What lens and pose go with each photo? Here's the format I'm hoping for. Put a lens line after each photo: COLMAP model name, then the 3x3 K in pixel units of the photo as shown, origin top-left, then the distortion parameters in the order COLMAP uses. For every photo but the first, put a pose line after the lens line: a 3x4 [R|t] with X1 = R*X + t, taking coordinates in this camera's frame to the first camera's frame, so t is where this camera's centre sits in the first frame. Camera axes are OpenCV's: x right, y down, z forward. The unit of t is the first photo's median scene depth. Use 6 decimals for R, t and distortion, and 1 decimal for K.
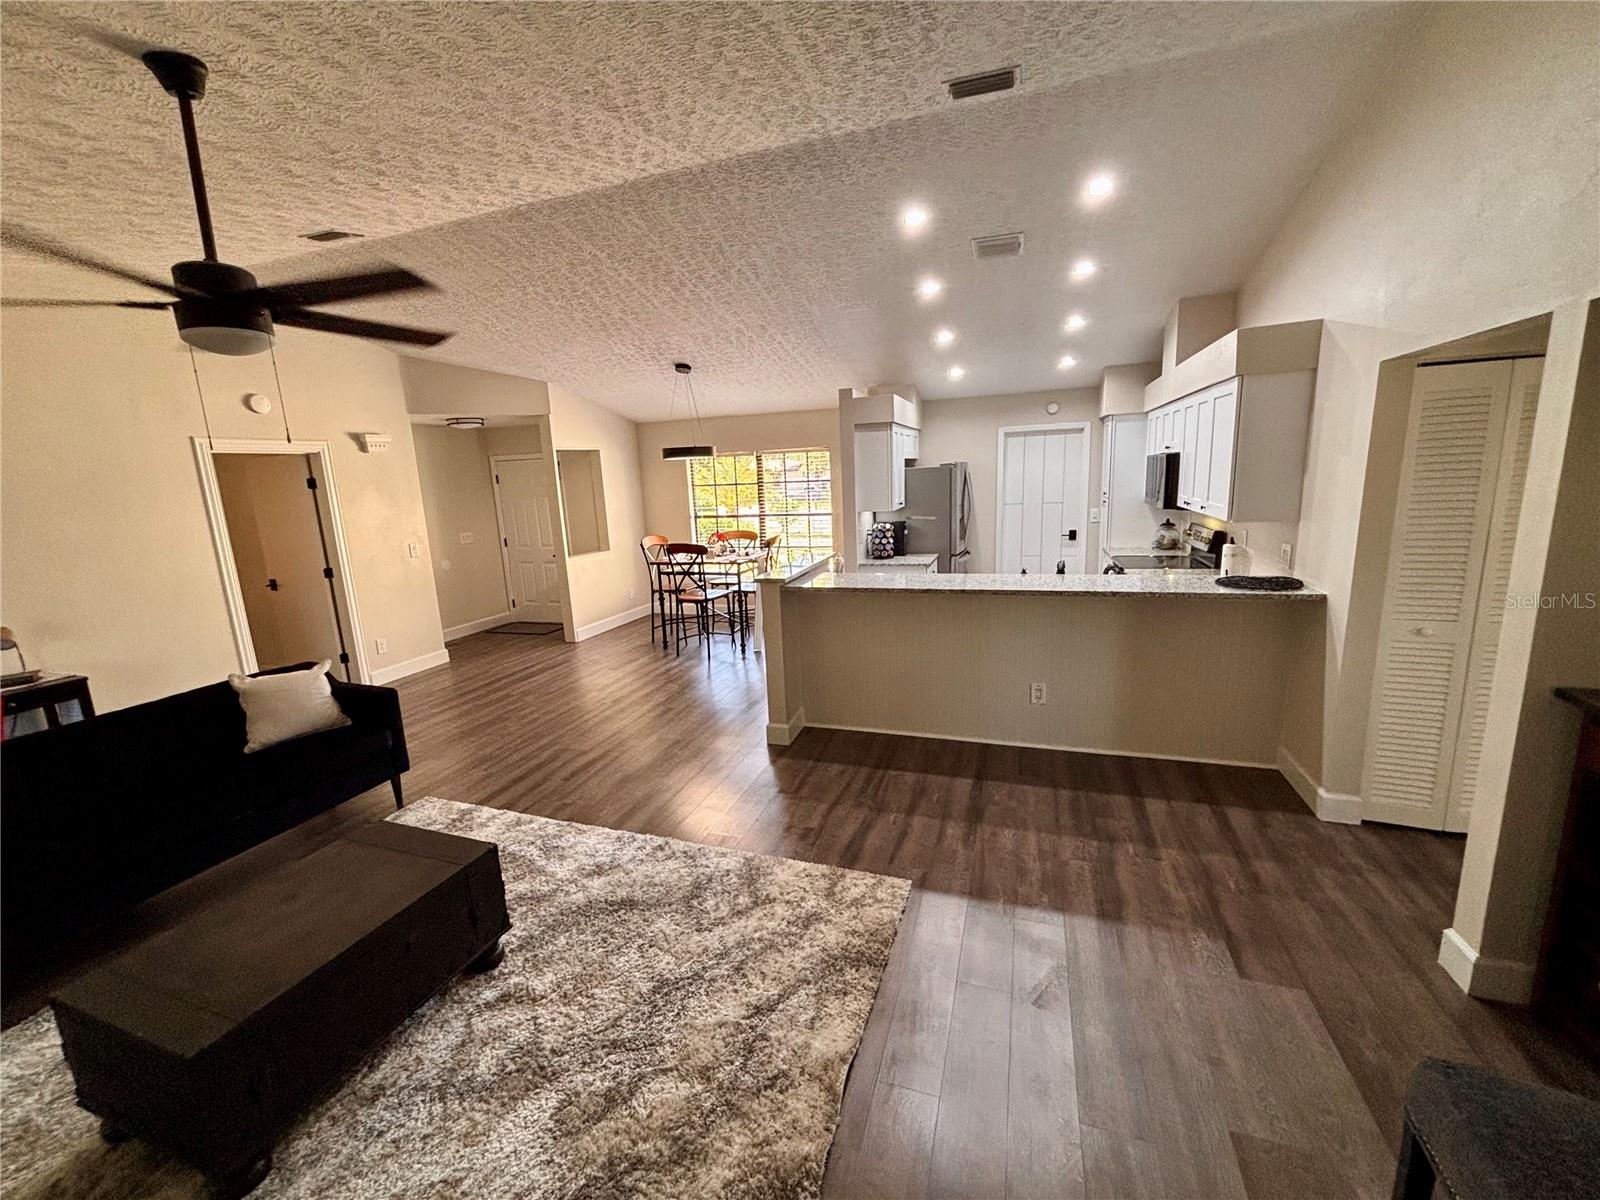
lens RADIAL K [[647.5, 0, 800.0], [0, 647.5, 600.0], [0, 0, 1]] dist [0.003371, -0.000360]
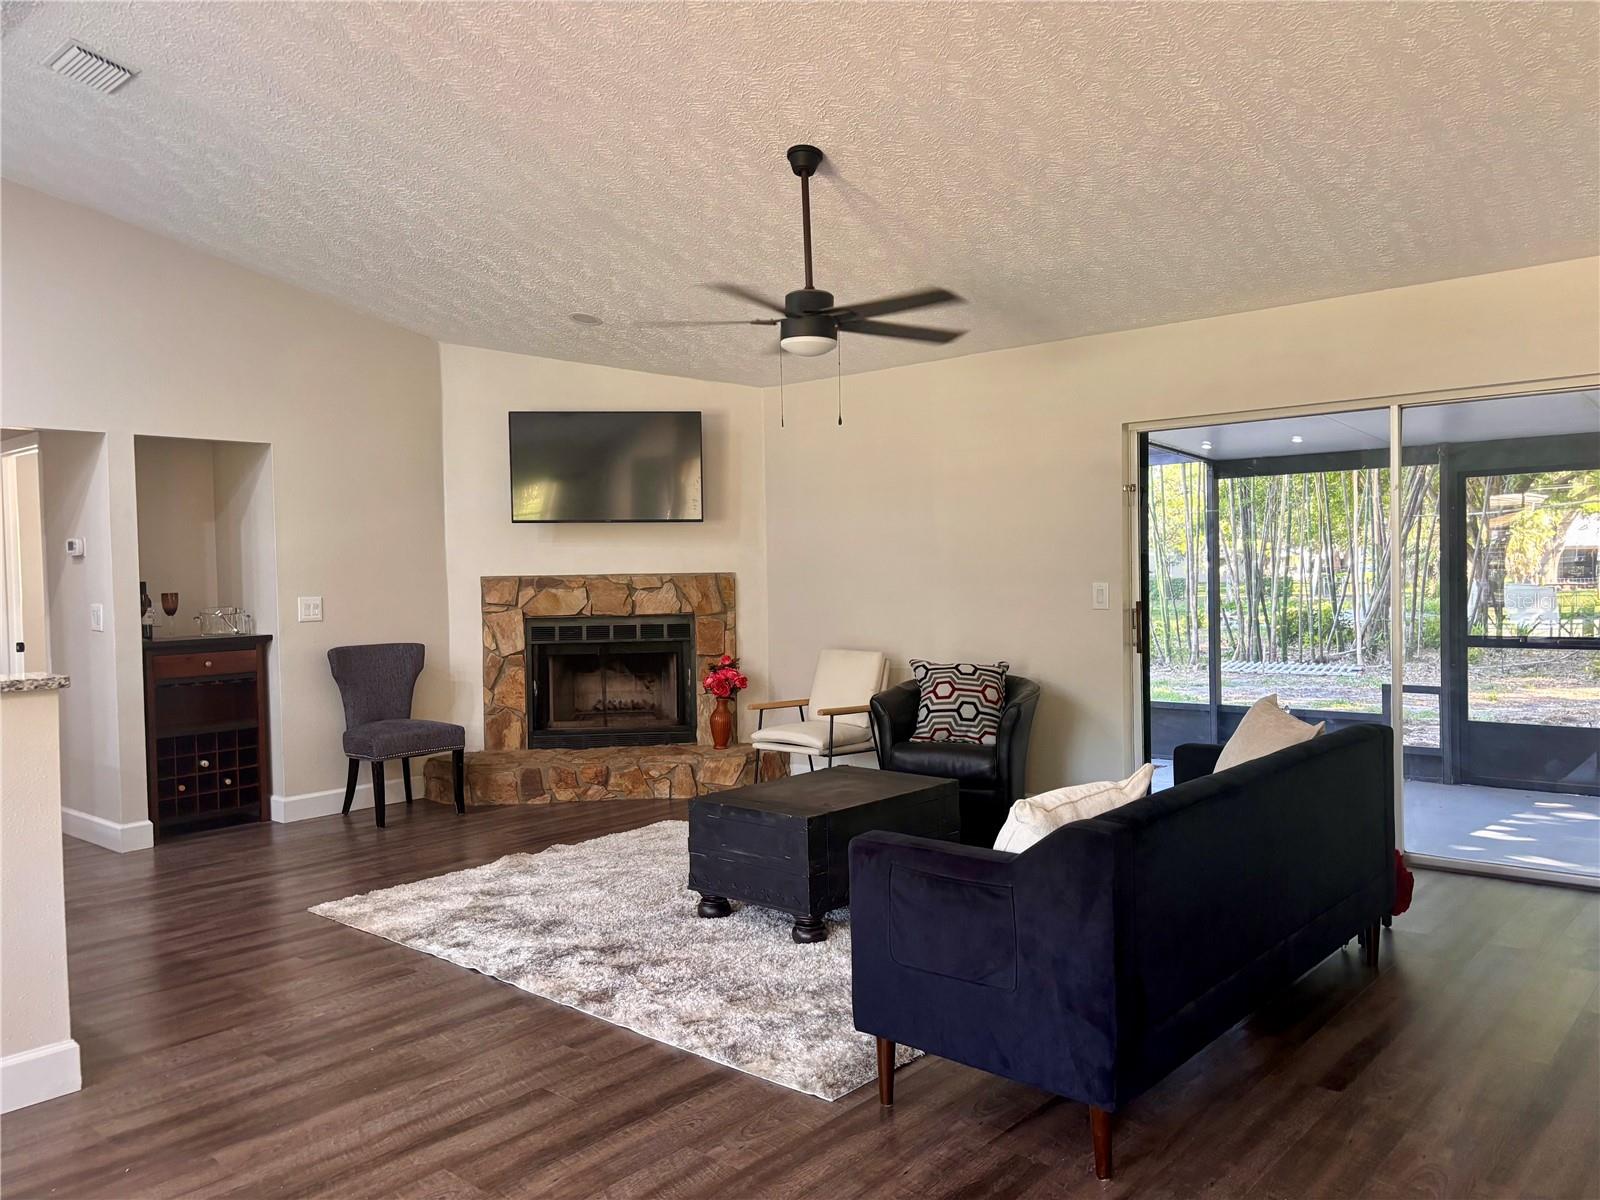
lens RADIAL K [[1210.4, 0, 832.5], [0, 1210.4, 608.0], [0, 0, 1]] dist [0.017760, -0.007338]
pose [[-0.933957, 0.054400, 0.353222, -0.746249], [0.131920, 0.971026, 0.199263, -0.152379], [-0.332148, 0.232700, -0.914072, 1.413065]]
